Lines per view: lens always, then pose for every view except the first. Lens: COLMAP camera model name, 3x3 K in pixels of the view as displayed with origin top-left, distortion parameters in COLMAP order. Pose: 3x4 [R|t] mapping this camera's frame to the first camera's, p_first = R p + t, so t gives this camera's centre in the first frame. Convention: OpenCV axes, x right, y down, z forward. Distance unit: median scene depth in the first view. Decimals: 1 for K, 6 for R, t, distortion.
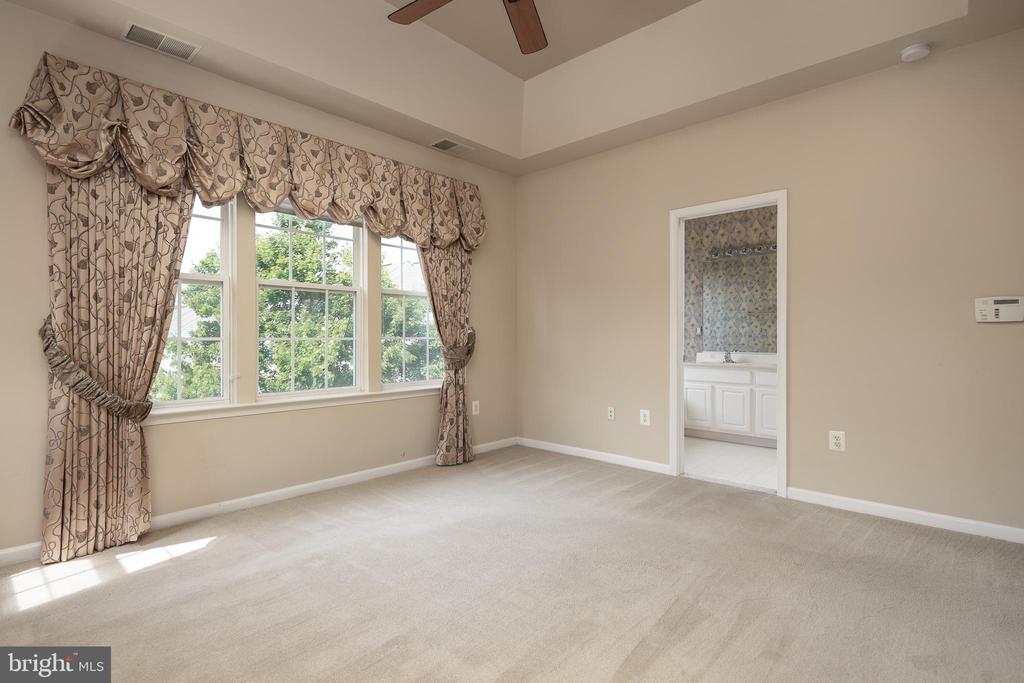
lens RADIAL K [[495.4, 0, 506.9], [0, 495.4, 339.7], [0, 0, 1]] dist [0.001387, -0.000194]
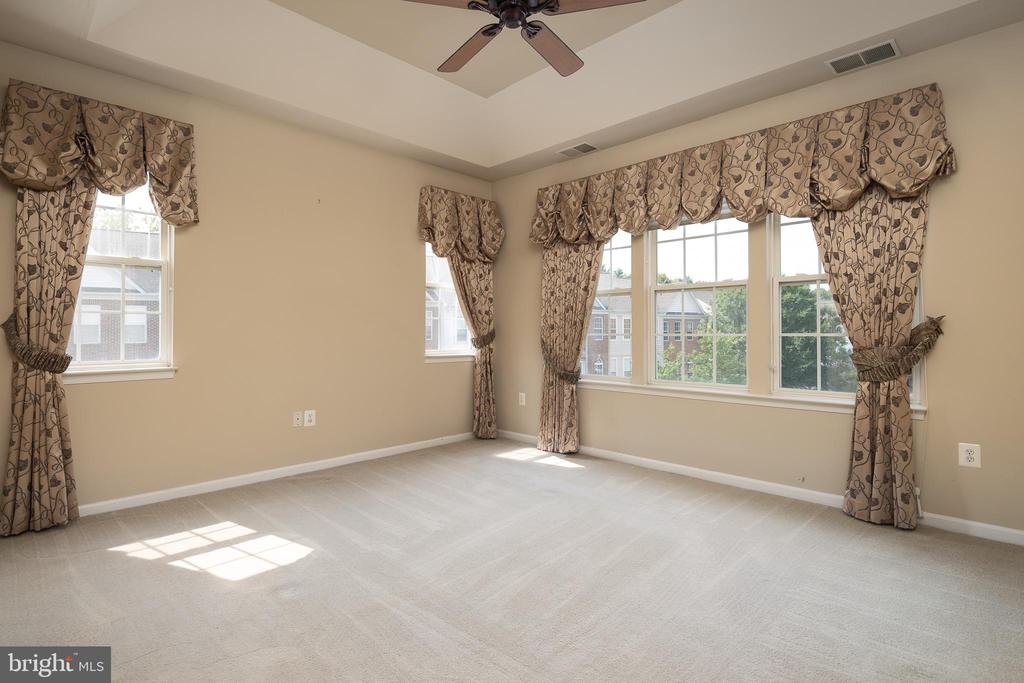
lens RADIAL K [[500.7, 0, 512.1], [0, 500.7, 326.8], [0, 0, 1]] dist [-0.000241, -0.000062]
pose [[-0.021659, -0.013887, -0.999669, 0.675064], [-0.005550, 0.999890, -0.013770, -0.001543], [0.999750, 0.005250, -0.021734, 0.599950]]
